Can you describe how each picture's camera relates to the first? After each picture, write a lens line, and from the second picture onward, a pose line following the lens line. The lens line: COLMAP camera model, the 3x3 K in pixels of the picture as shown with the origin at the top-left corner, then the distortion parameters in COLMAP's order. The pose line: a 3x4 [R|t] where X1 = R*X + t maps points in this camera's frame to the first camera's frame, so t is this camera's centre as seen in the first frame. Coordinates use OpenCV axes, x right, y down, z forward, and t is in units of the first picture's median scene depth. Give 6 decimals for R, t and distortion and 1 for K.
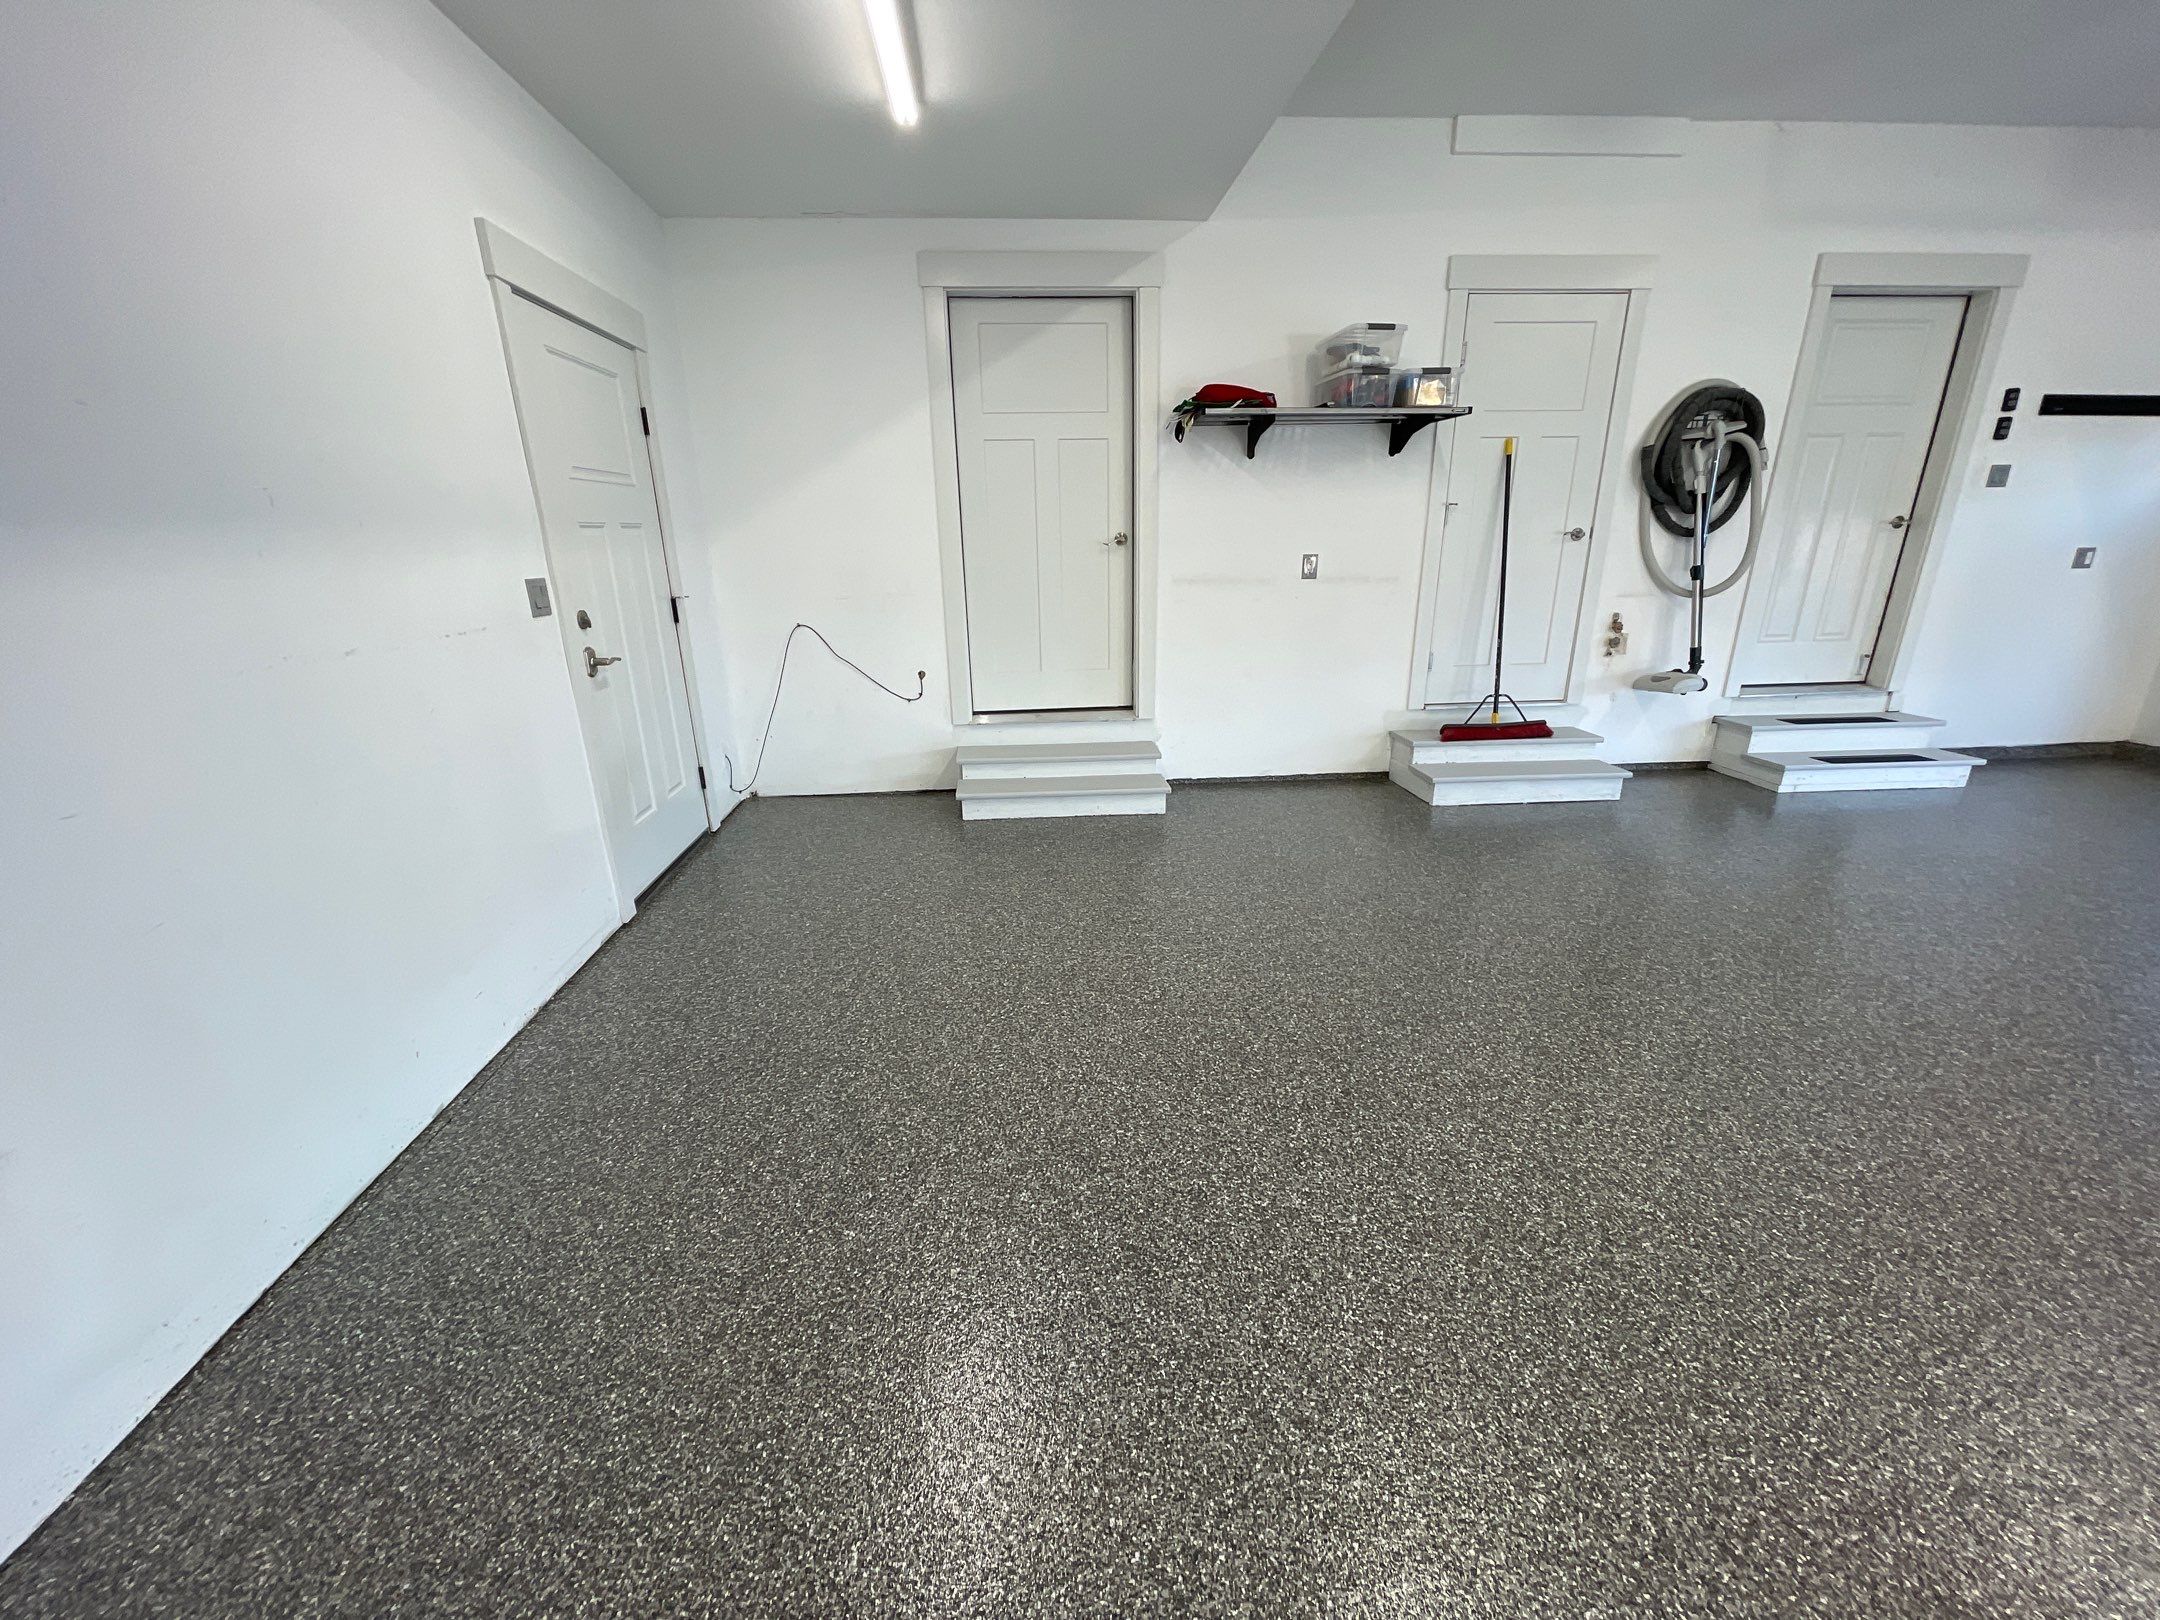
lens RADIAL K [[865.6, 0, 1072.6], [0, 865.6, 817.4], [0, 0, 1]] dist [-0.003467, 0.000136]
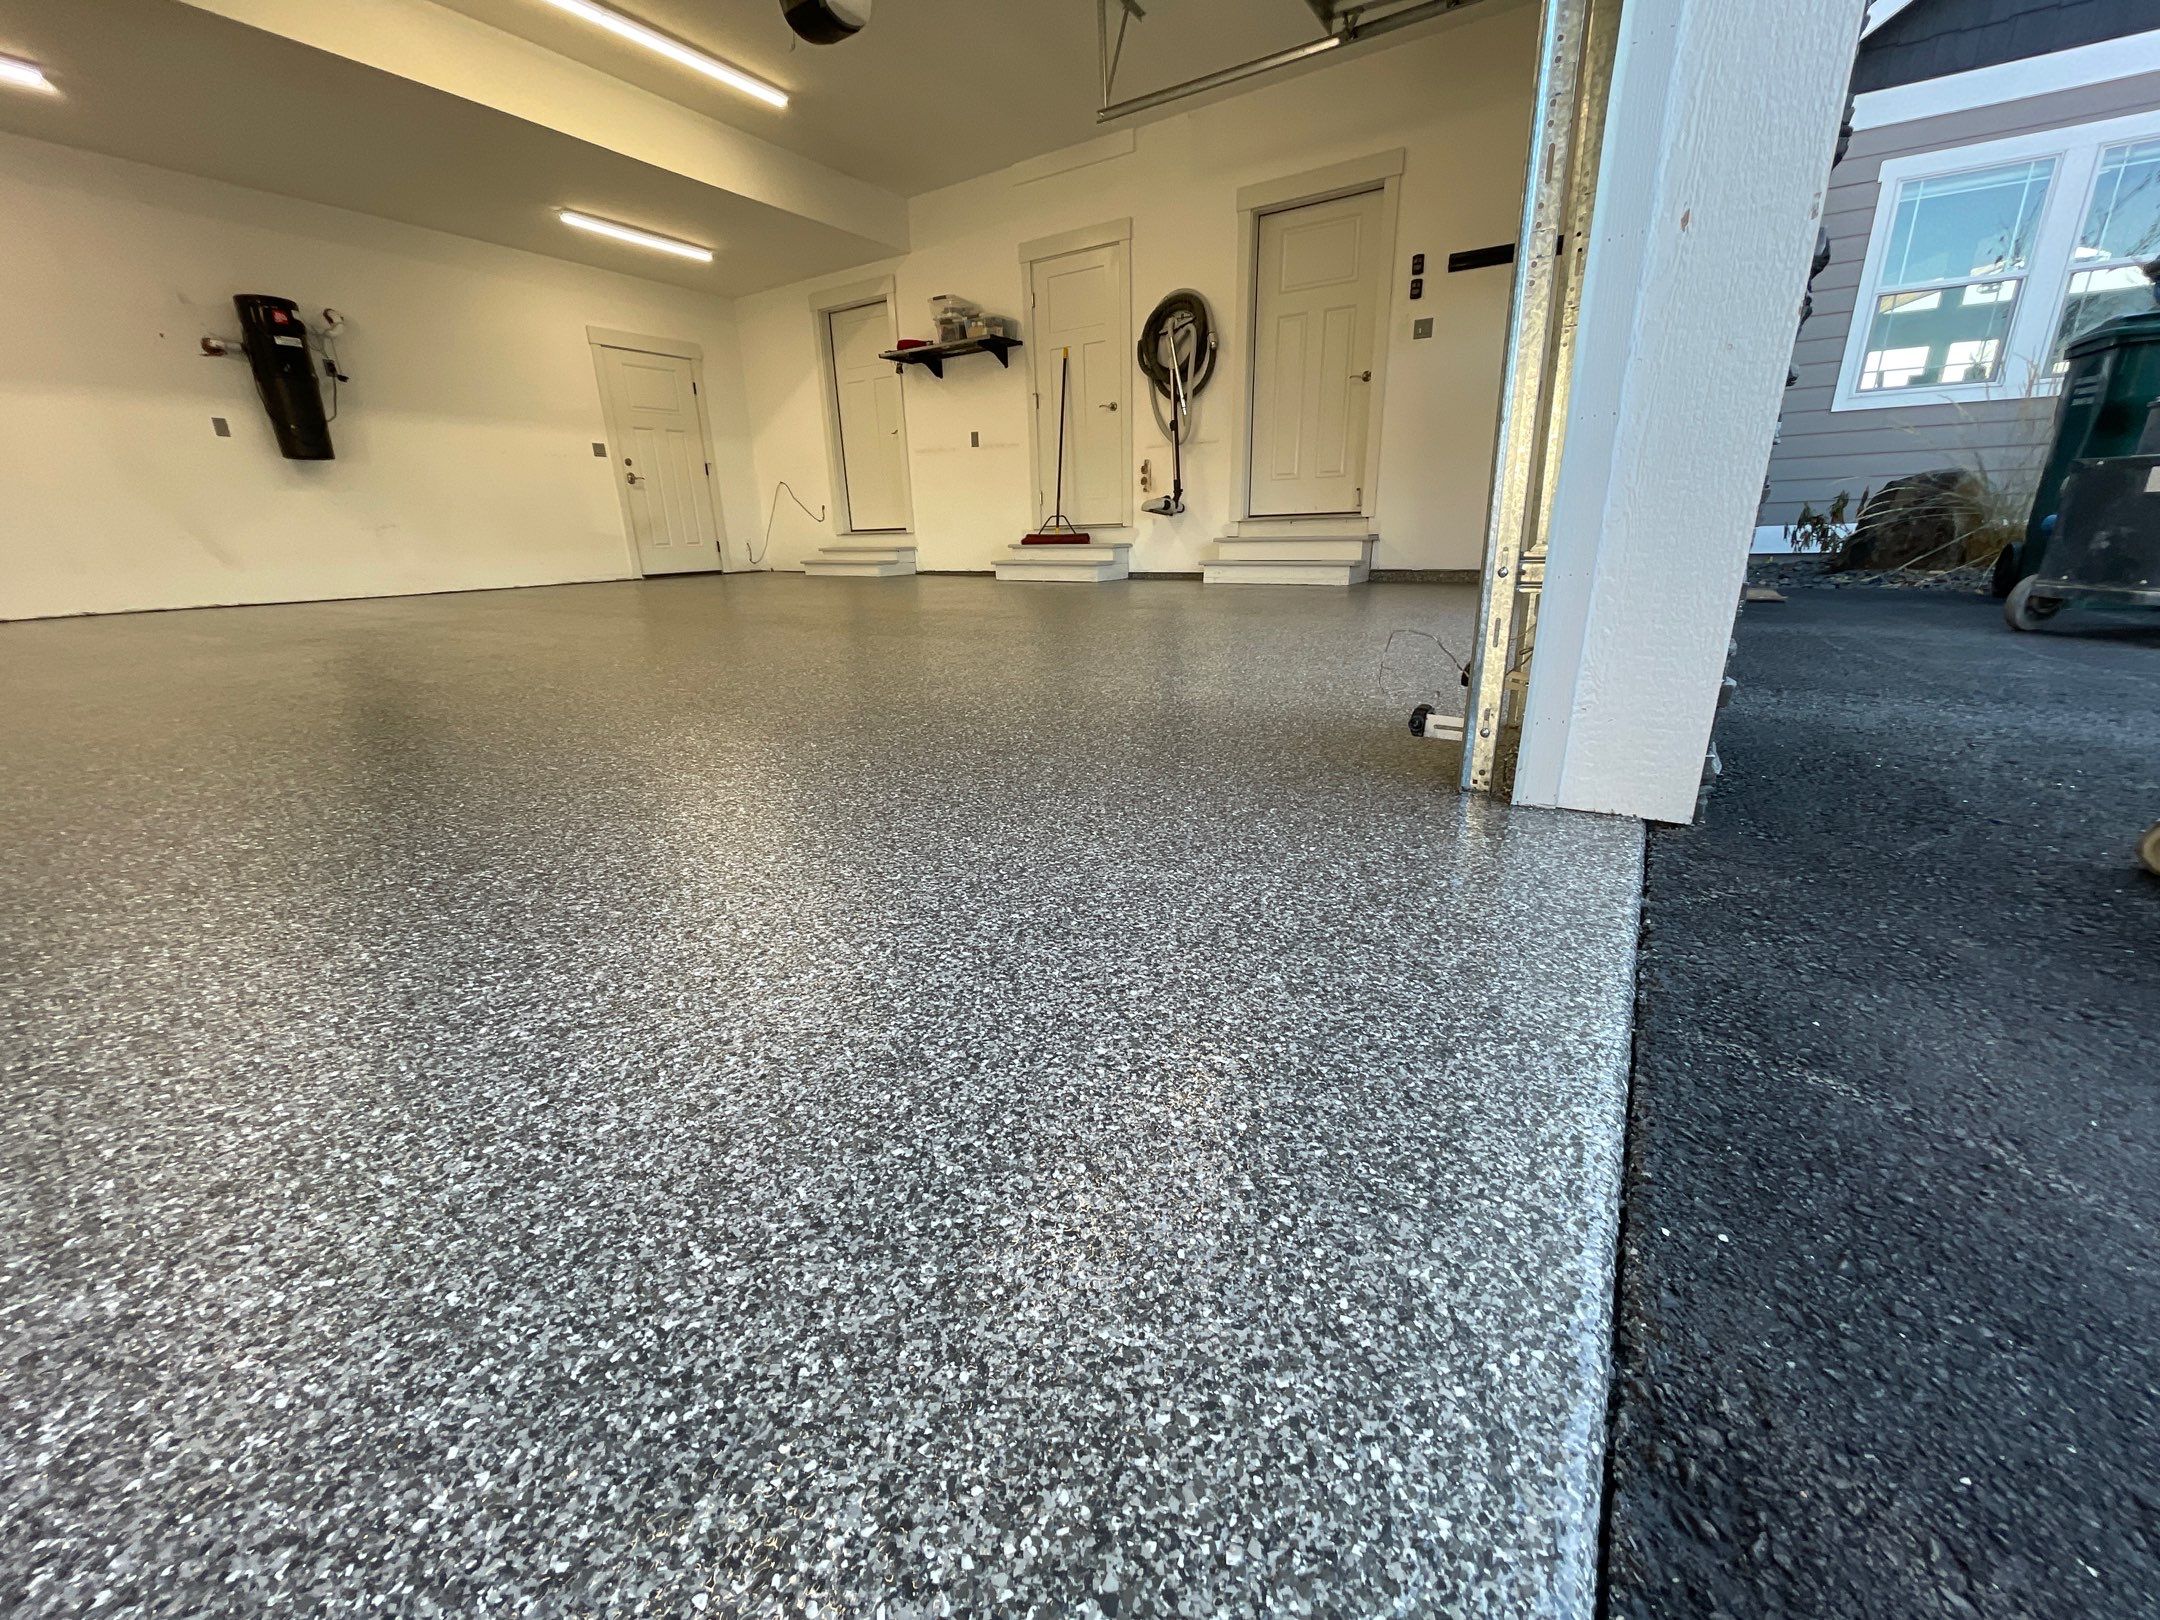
lens RADIAL K [[865.6, 0, 1077.0], [0, 865.6, 813.6], [0, 0, 1]] dist [-0.003467, 0.000136]
pose [[0.797568, 0.184583, -0.574295, 1.573121], [-0.177529, 0.981695, 0.068976, 0.285837], [0.576515, 0.046941, 0.815737, -0.246104]]
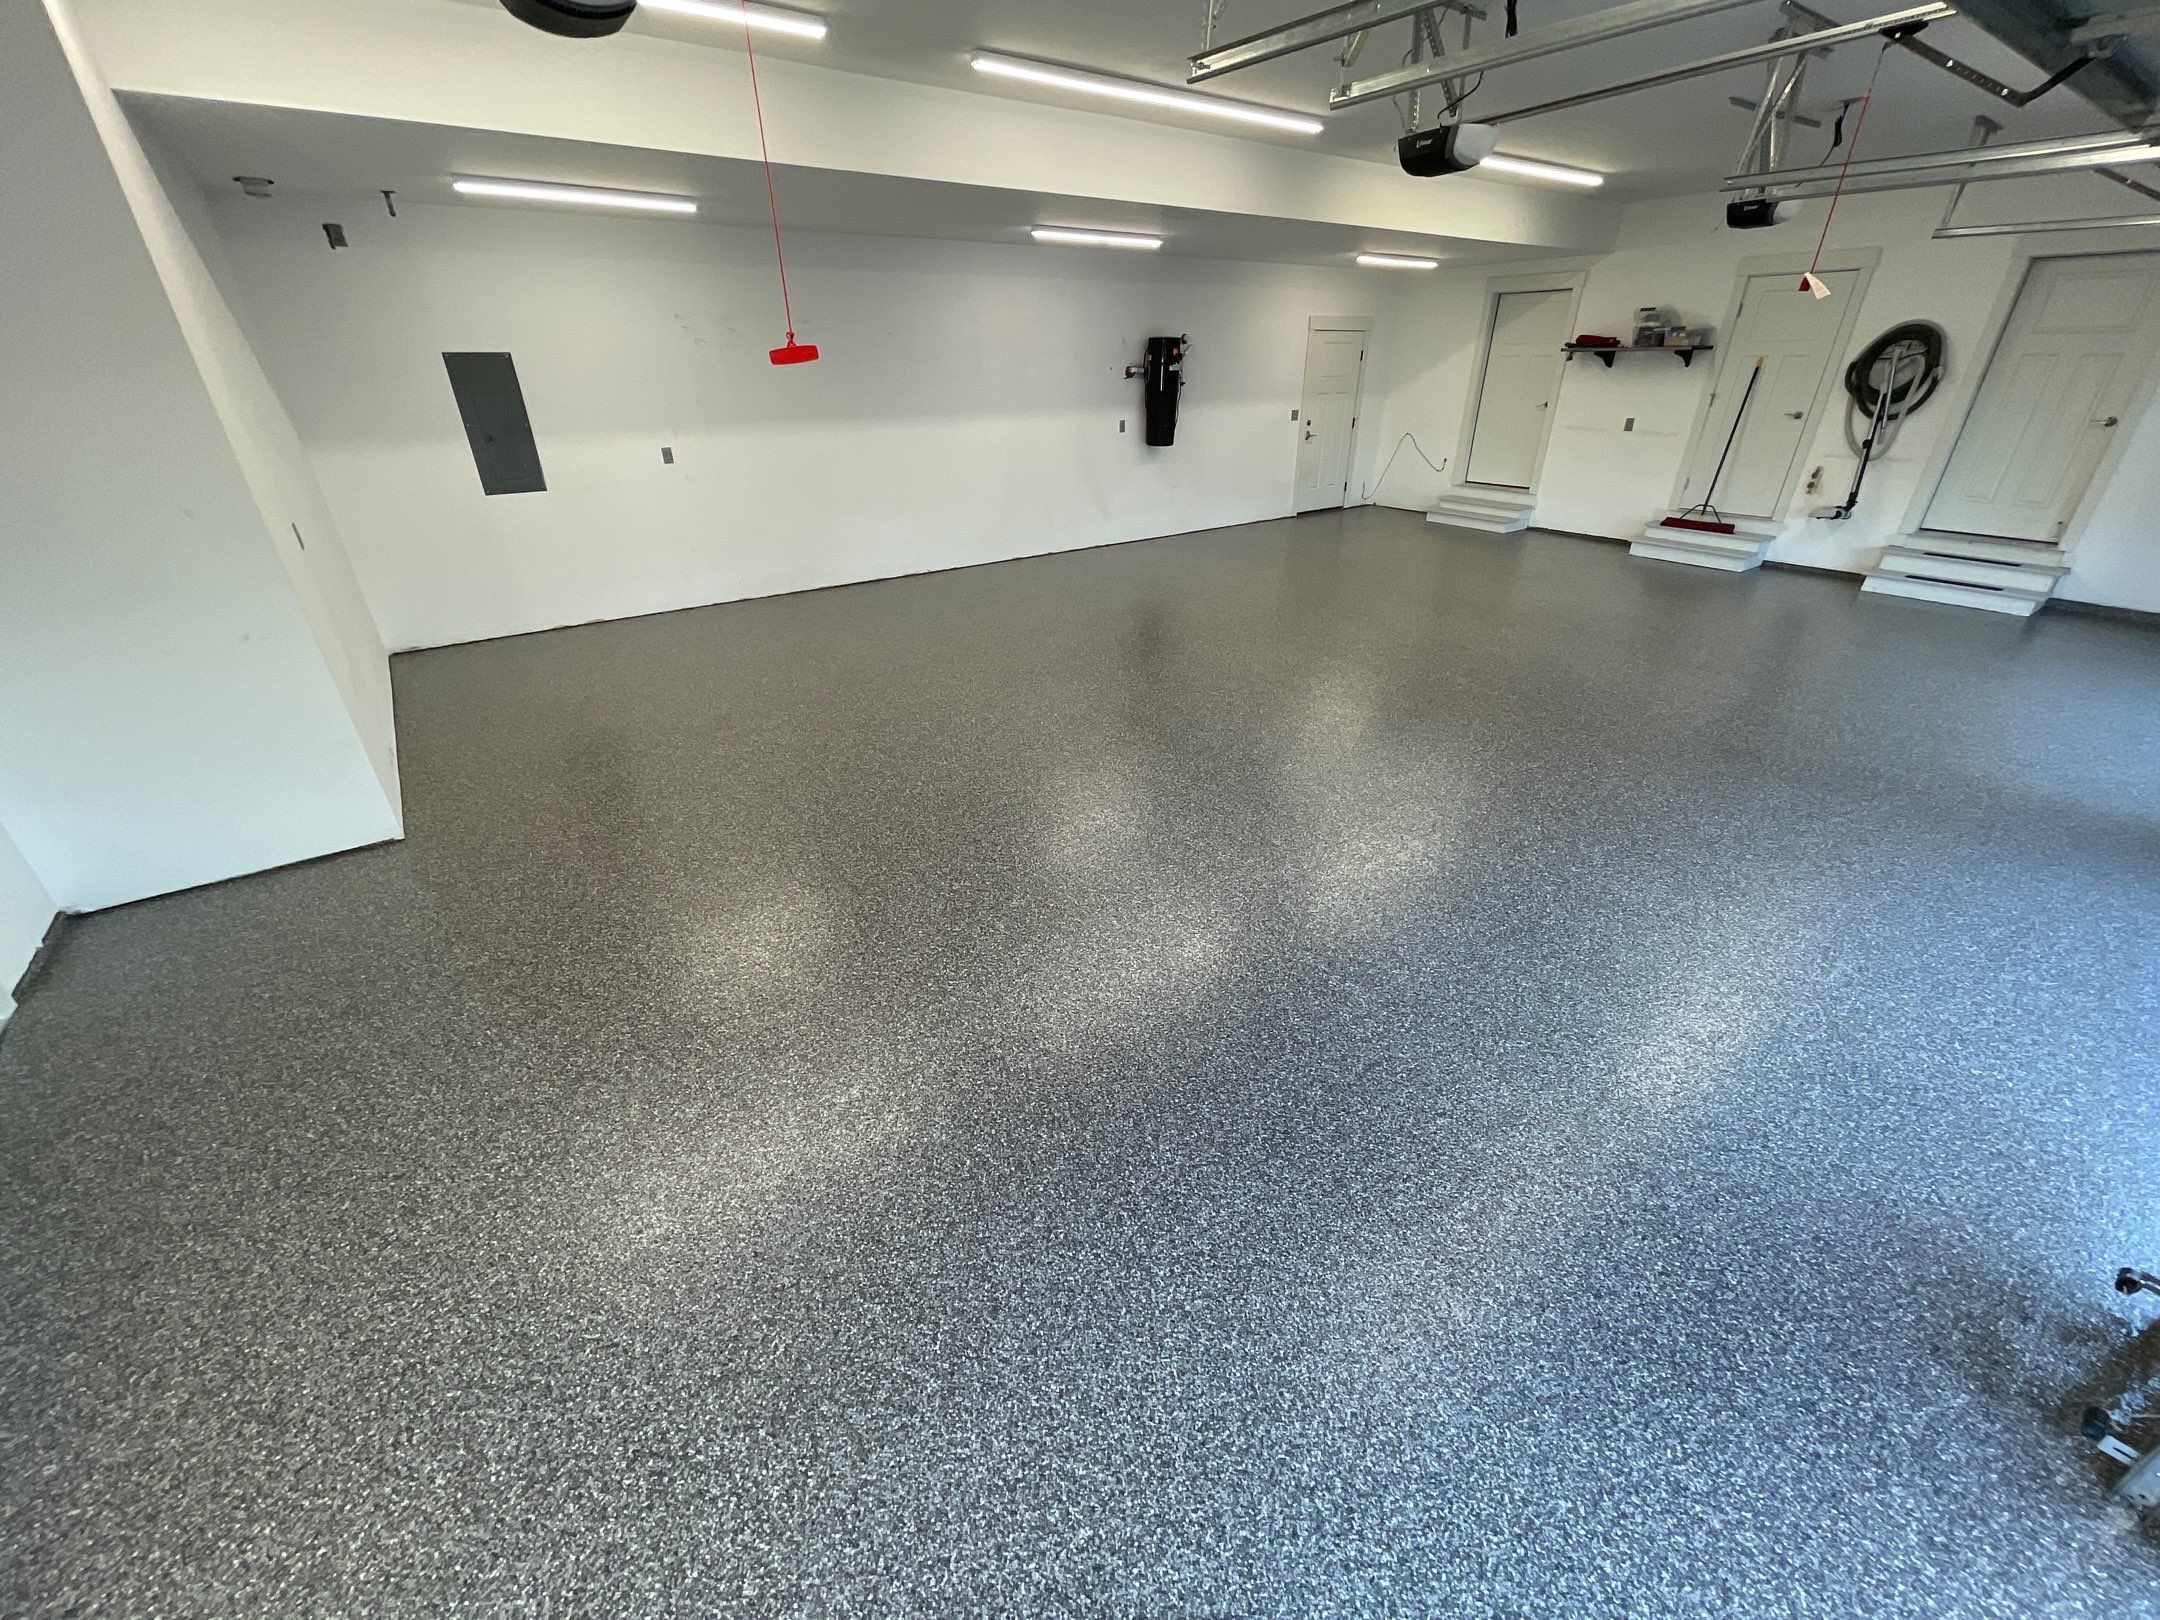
lens RADIAL K [[865.6, 0, 1071.8], [0, 865.6, 816.1], [0, 0, 1]] dist [-0.003467, 0.000136]
pose [[0.520312, 0.410438, -0.748876, 1.485758], [-0.266461, 0.911176, 0.314255, 0.254039], [0.811341, 0.036036, 0.583462, -1.187818]]
